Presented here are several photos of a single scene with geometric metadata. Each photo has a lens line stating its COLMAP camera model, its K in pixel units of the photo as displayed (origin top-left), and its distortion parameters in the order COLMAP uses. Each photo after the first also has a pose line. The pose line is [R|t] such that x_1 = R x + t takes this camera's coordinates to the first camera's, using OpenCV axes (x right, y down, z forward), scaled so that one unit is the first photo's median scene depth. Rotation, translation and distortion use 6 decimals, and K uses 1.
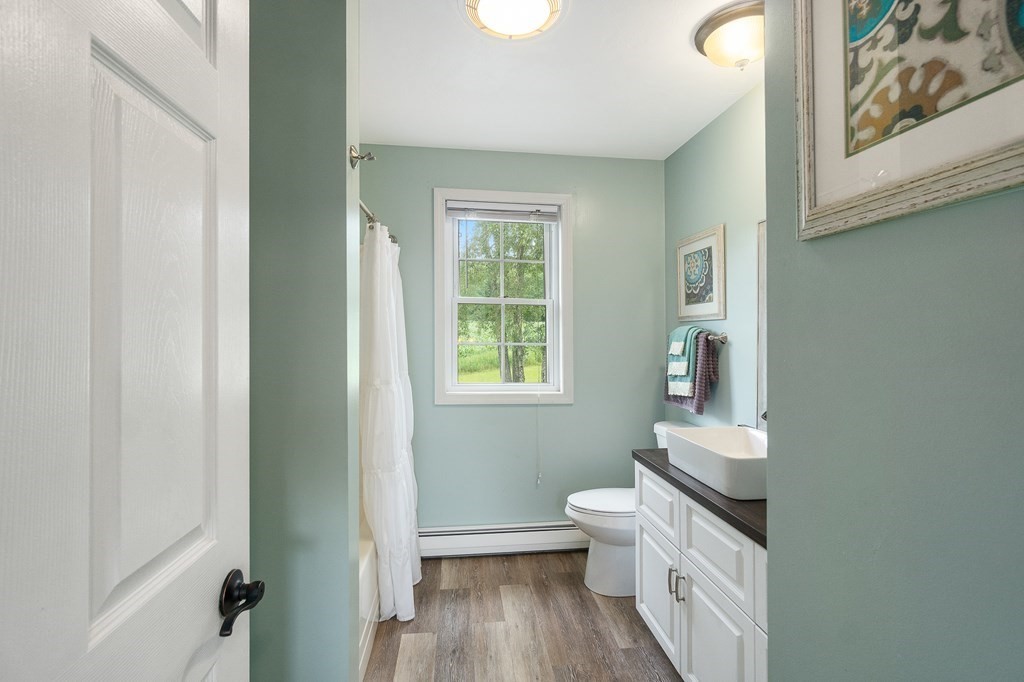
lens RADIAL K [[486.9, 0, 507.1], [0, 486.9, 334.1], [0, 0, 1]] dist [-0.000139, 0.000334]
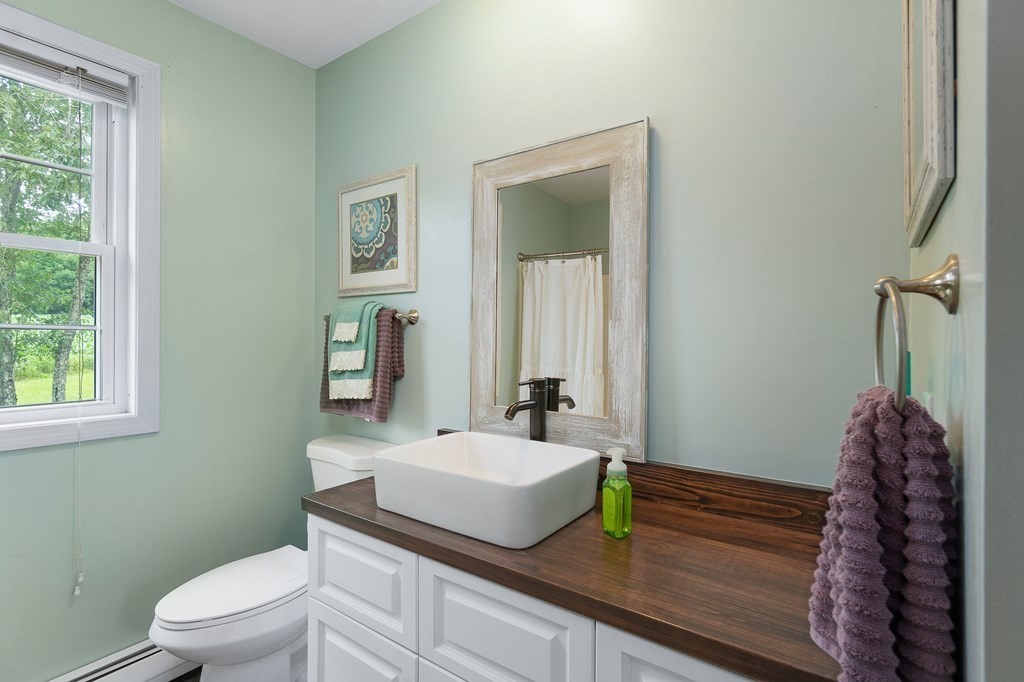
lens RADIAL K [[486.9, 0, 507.1], [0, 486.9, 334.1], [0, 0, 1]] dist [-0.000139, 0.000334]
pose [[0.674790, 0.006450, 0.737981, -0.012637], [-0.002043, 0.999974, -0.006871, 0.037585], [-0.738007, 0.003129, 0.674786, 0.363677]]
